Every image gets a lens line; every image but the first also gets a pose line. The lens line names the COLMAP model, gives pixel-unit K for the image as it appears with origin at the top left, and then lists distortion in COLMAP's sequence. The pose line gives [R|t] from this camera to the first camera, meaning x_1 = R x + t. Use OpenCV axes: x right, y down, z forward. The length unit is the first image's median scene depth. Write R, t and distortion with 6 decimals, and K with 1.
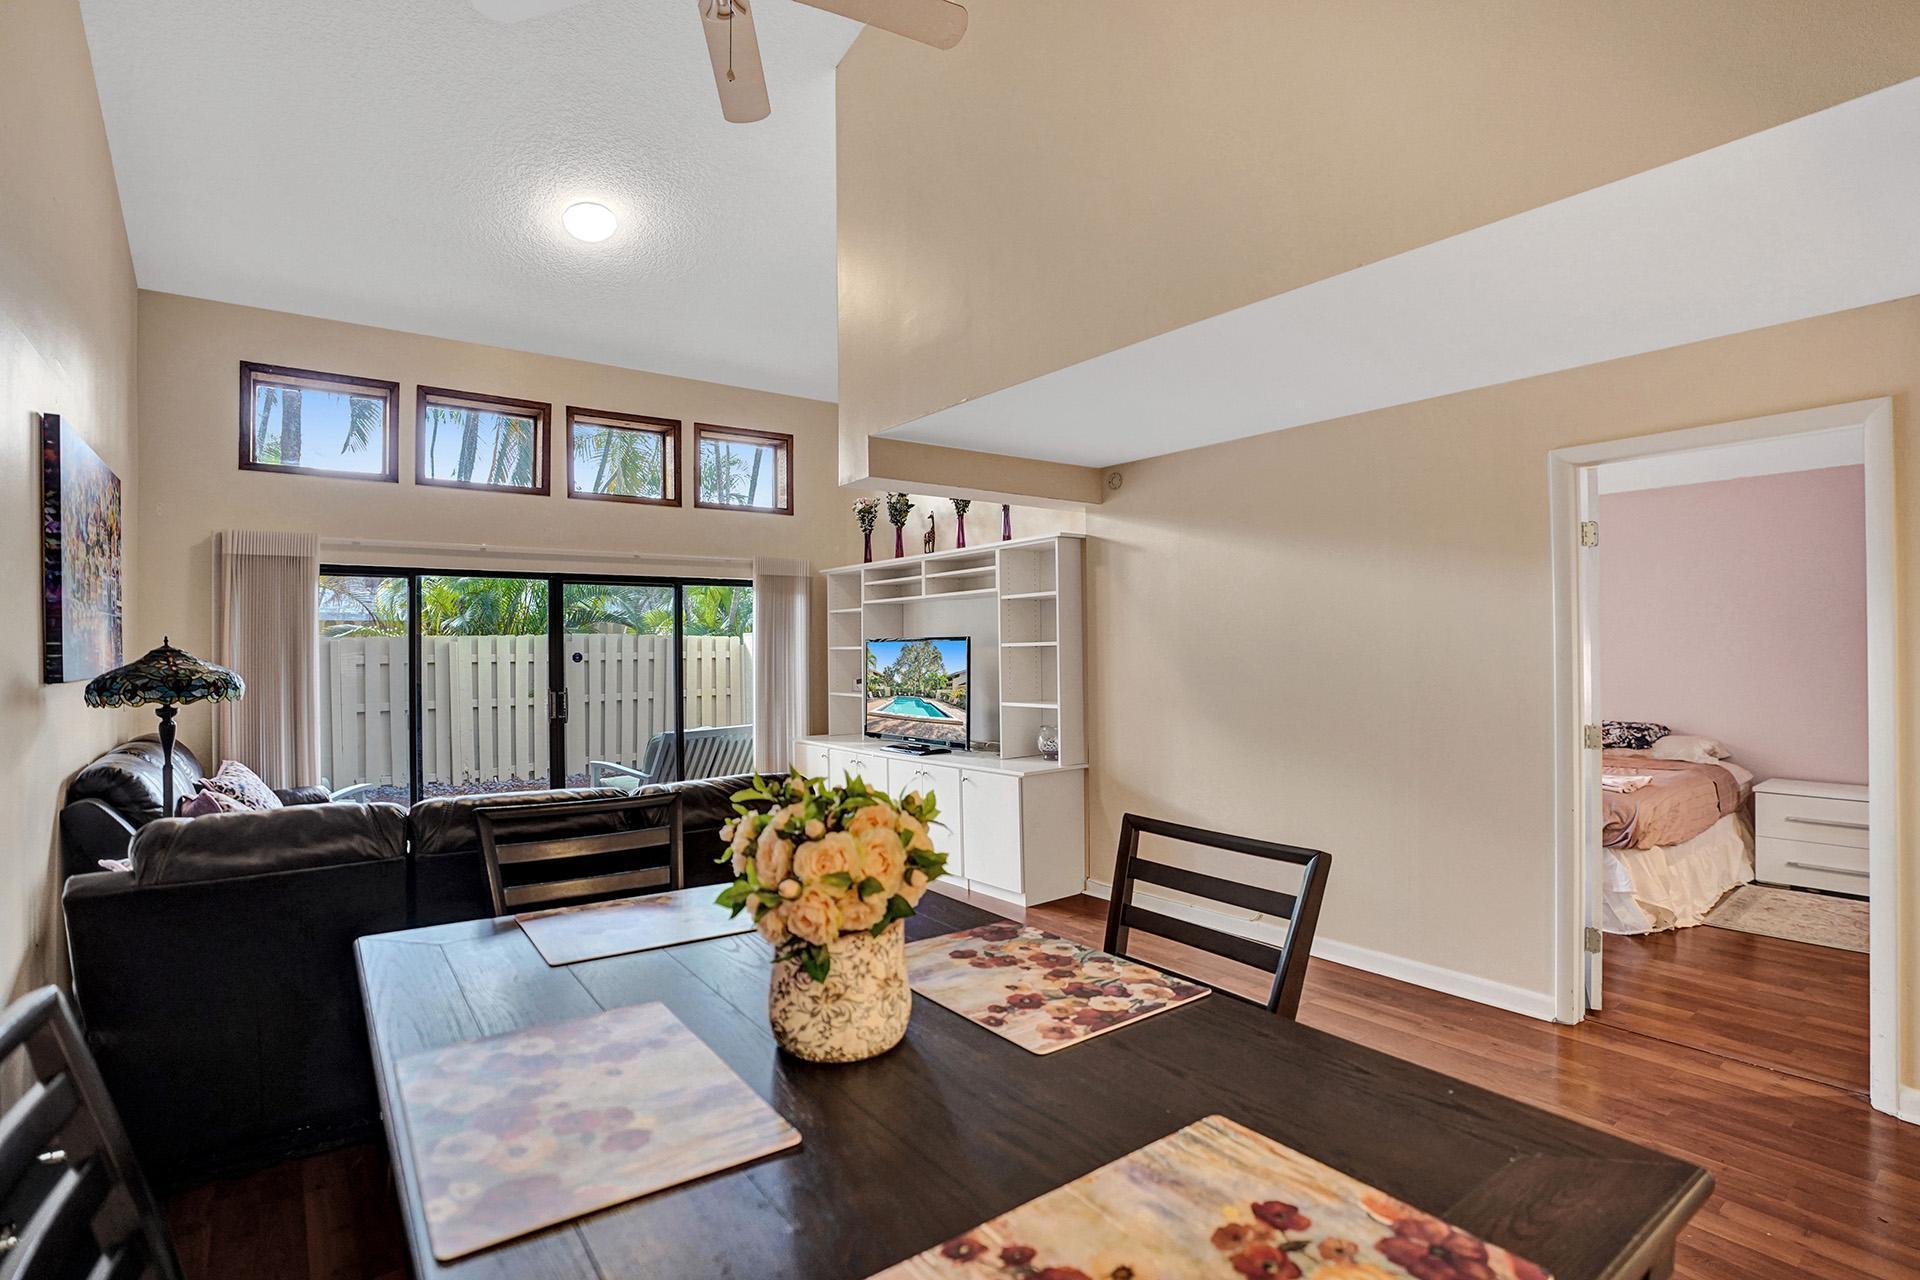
lens RADIAL K [[917.9, 0, 972.7], [0, 917.9, 644.6], [0, 0, 1]] dist [-0.068129, 0.025438]
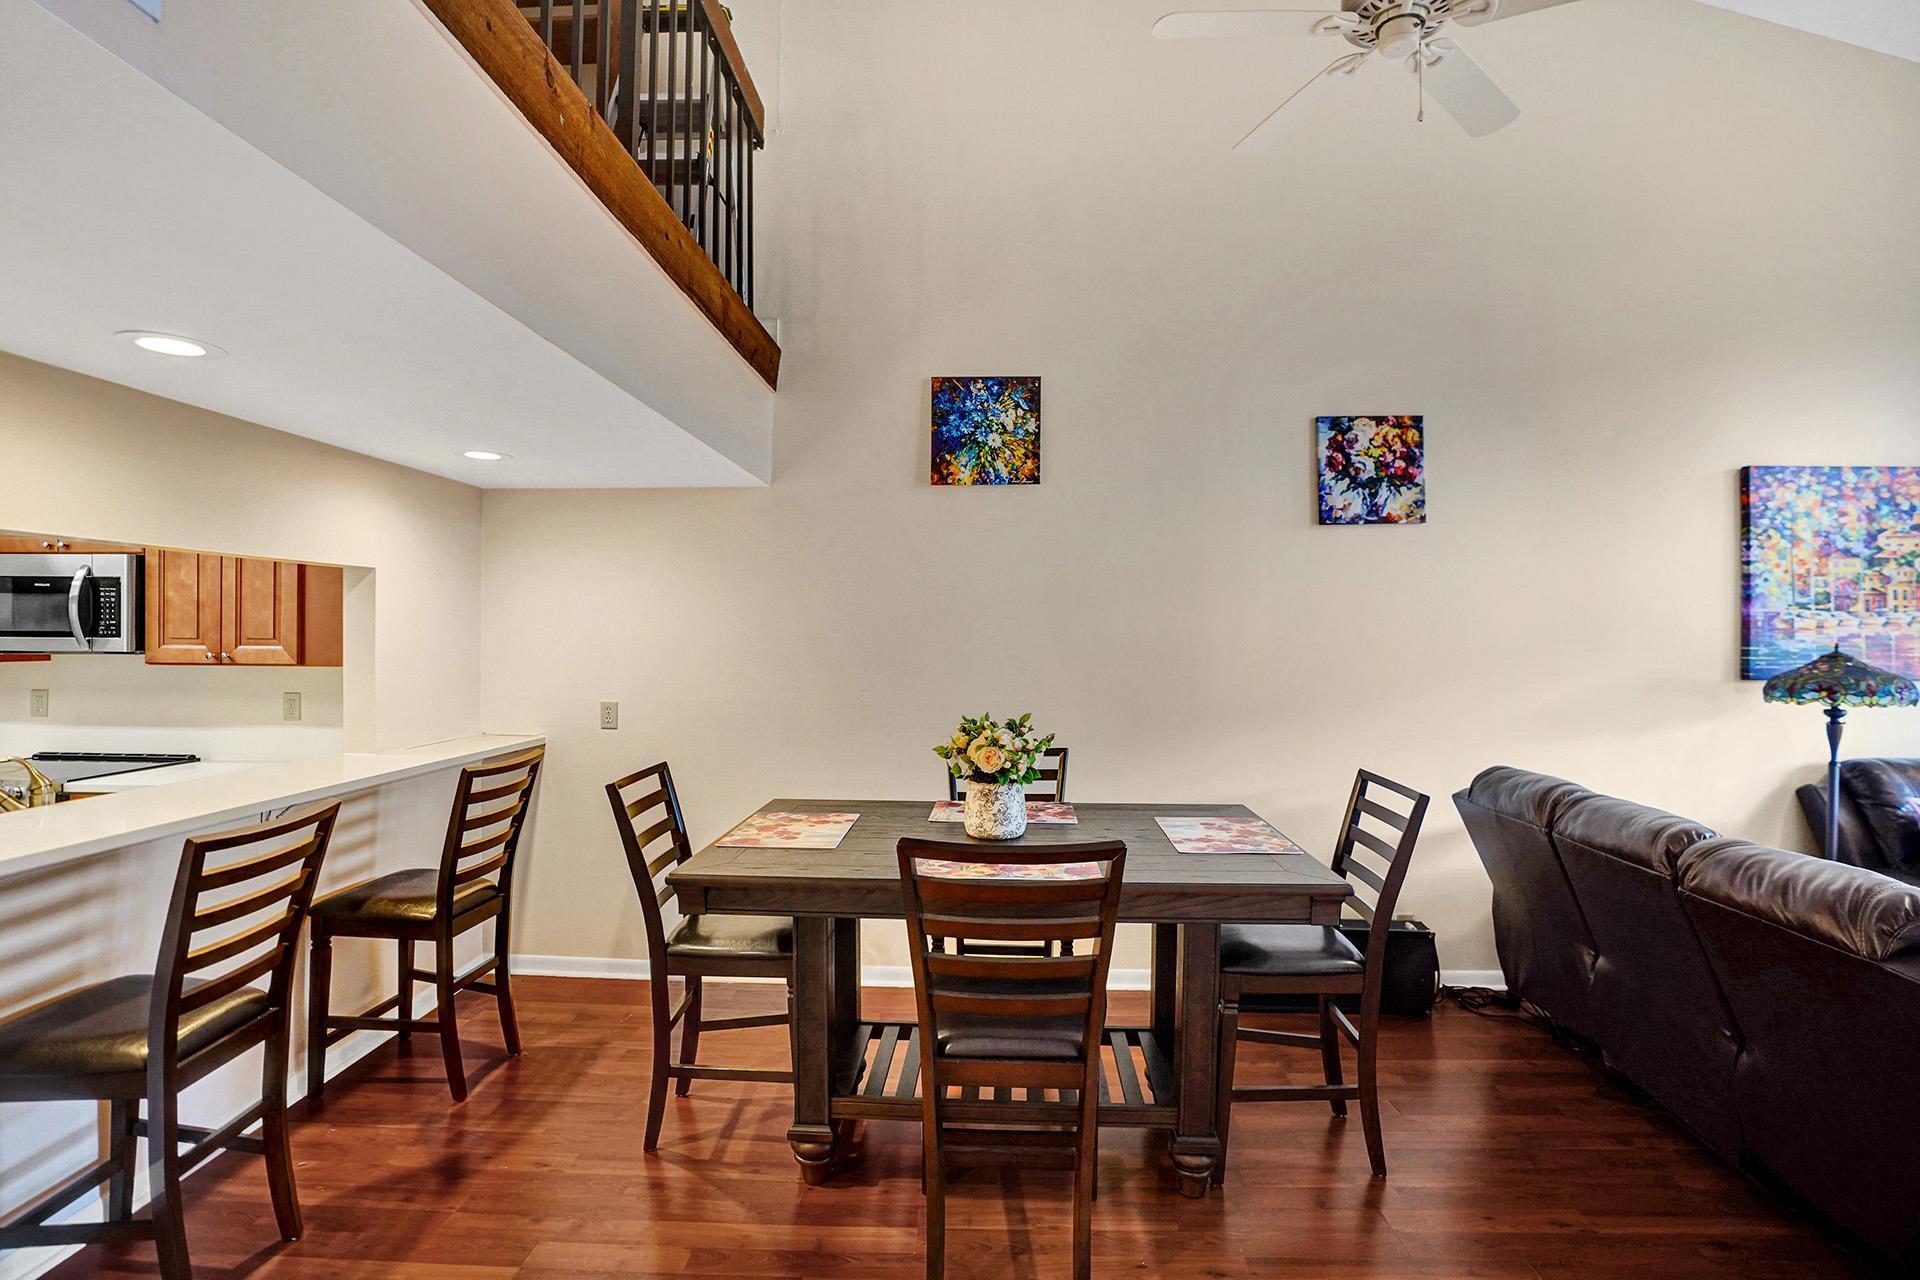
lens RADIAL K [[917.9, 0, 959.3], [0, 917.9, 646.8], [0, 0, 1]] dist [-0.068129, 0.025438]
pose [[-0.641767, 0.012946, -0.766791, 0.364515], [0.001684, 0.999879, 0.015472, -0.013770], [0.766898, 0.008638, -0.641711, 0.528726]]
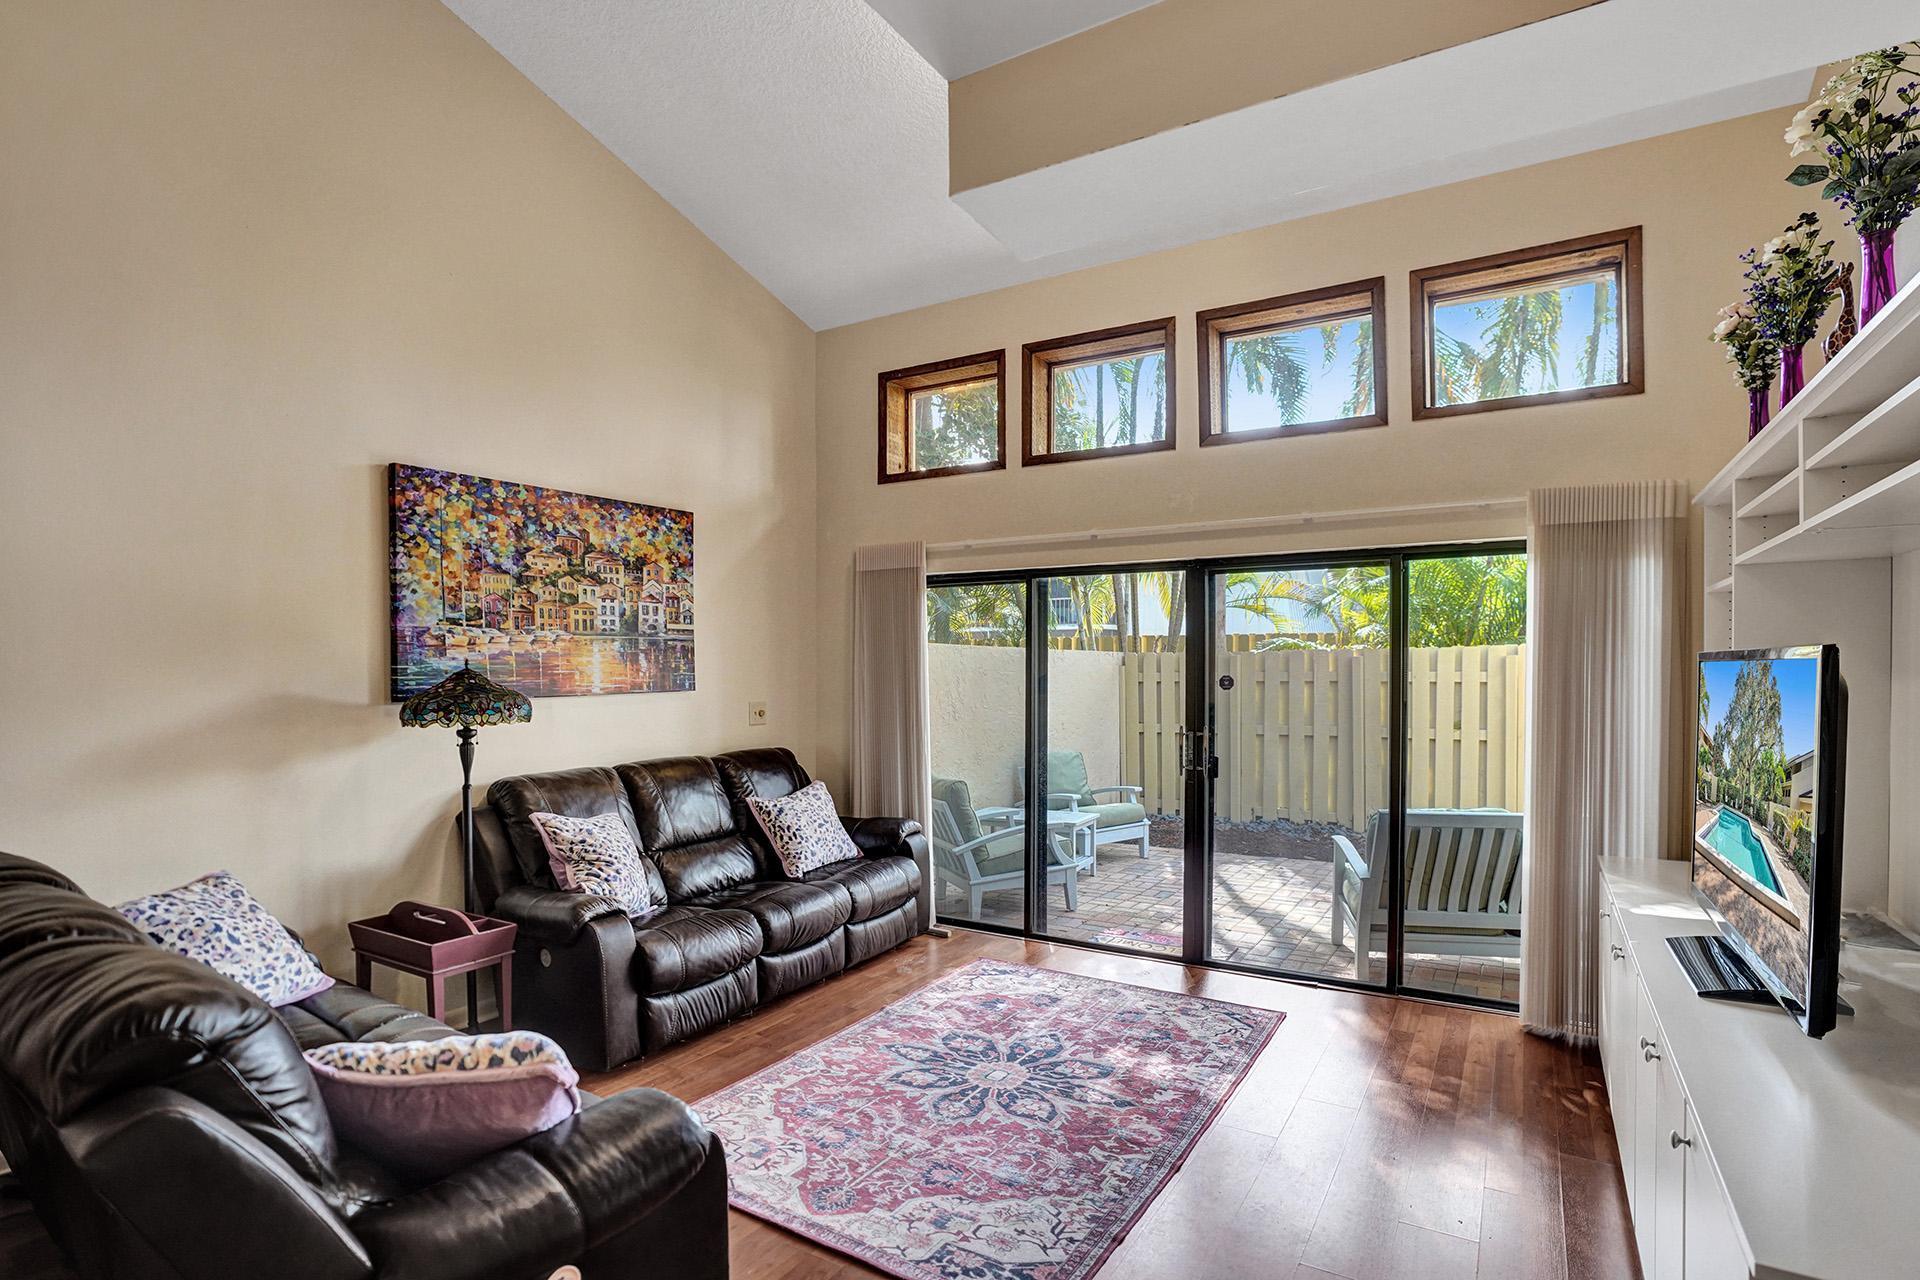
lens RADIAL K [[948.1, 0, 968.7], [0, 948.1, 669.7], [0, 0, 1]] dist [-0.054221, -0.000782]
pose [[0.348093, 0.012299, -0.937379, 0.184437], [0.002703, 0.999897, 0.014123, -0.006789], [0.937456, -0.007450, 0.348024, 0.712927]]
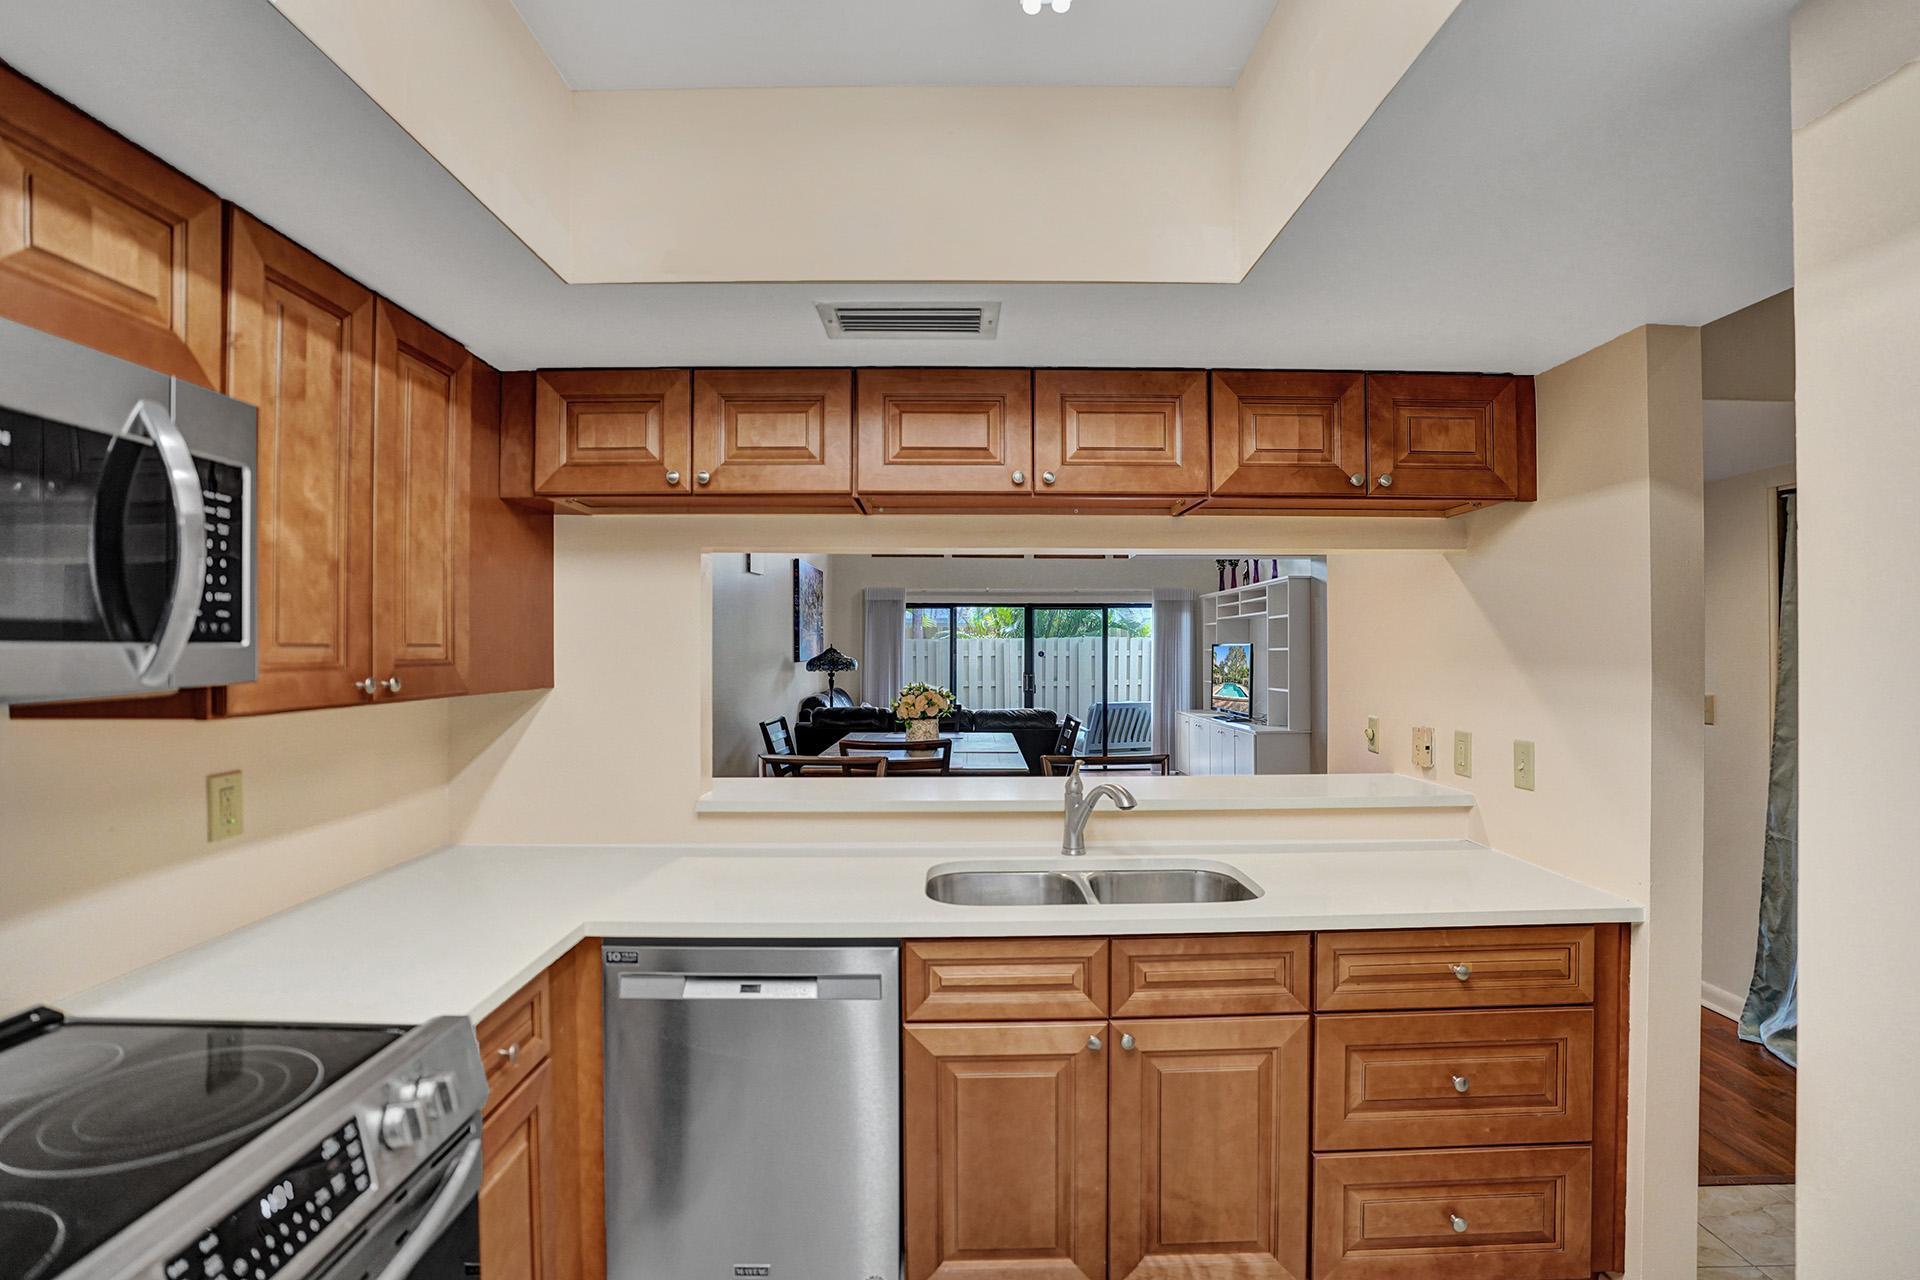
lens RADIAL K [[917.9, 0, 957.4], [0, 917.9, 648.0], [0, 0, 1]] dist [-0.068129, 0.025438]
pose [[0.790404, 0.010176, -0.612501, 0.553077], [-0.005643, 0.999941, 0.009331, -0.013663], [0.612559, -0.003919, 0.790415, -0.477866]]
